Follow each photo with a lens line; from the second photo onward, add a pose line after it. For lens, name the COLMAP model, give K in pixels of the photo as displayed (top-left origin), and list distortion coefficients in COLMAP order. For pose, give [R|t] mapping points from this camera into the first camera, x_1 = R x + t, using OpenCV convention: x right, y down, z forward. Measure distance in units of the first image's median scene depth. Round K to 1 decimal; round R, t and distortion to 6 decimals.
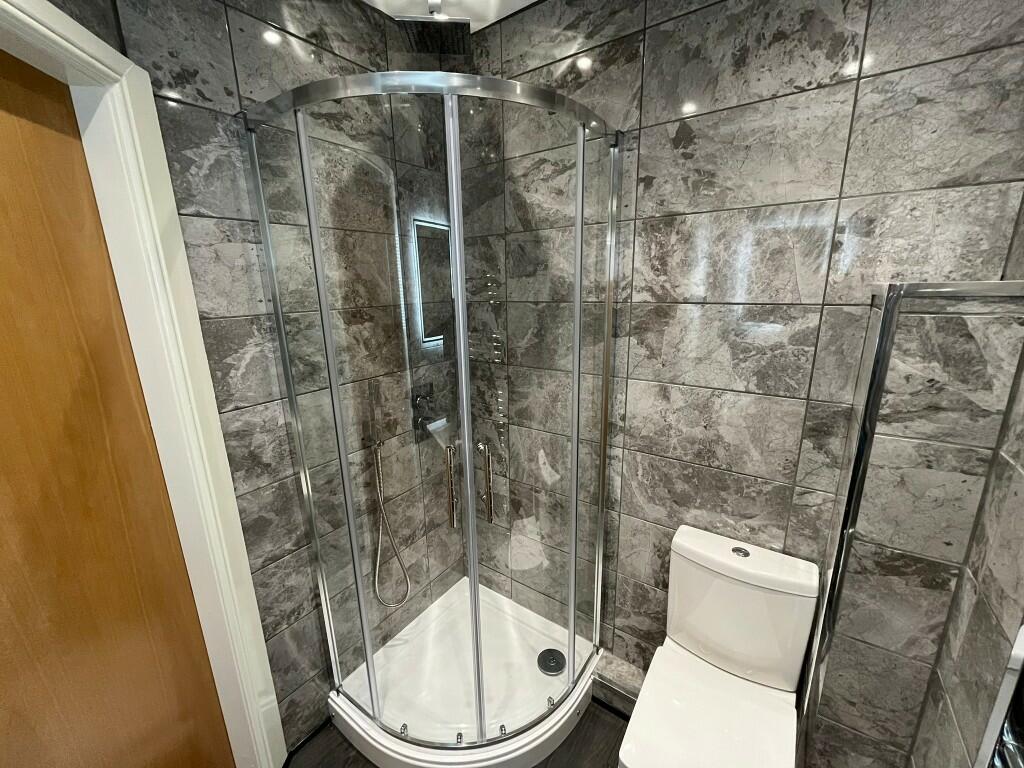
lens RADIAL K [[412.5, 0, 511.1], [0, 412.5, 384.4], [0, 0, 1]] dist [-0.004419, -0.000636]
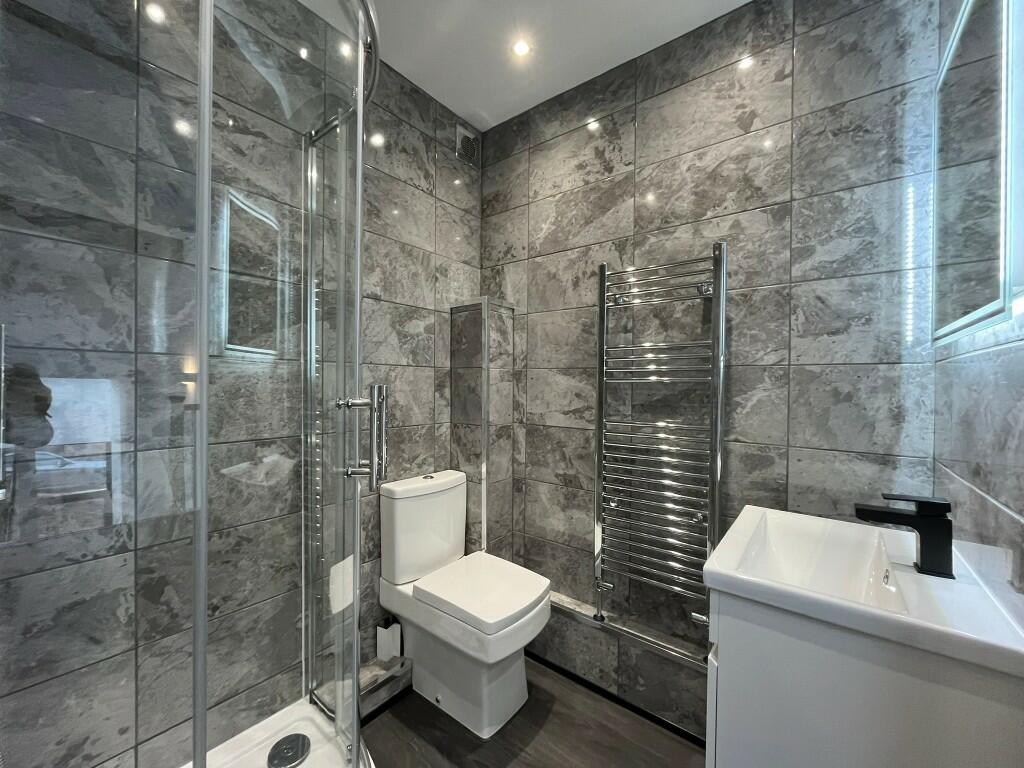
lens RADIAL K [[412.5, 0, 510.7], [0, 412.5, 386.5], [0, 0, 1]] dist [-0.004419, -0.000636]
pose [[0.050831, 0.016825, 0.998566, -0.851997], [0.228819, 0.973065, -0.028043, 0.213151], [-0.972141, 0.229916, 0.045612, 0.604534]]
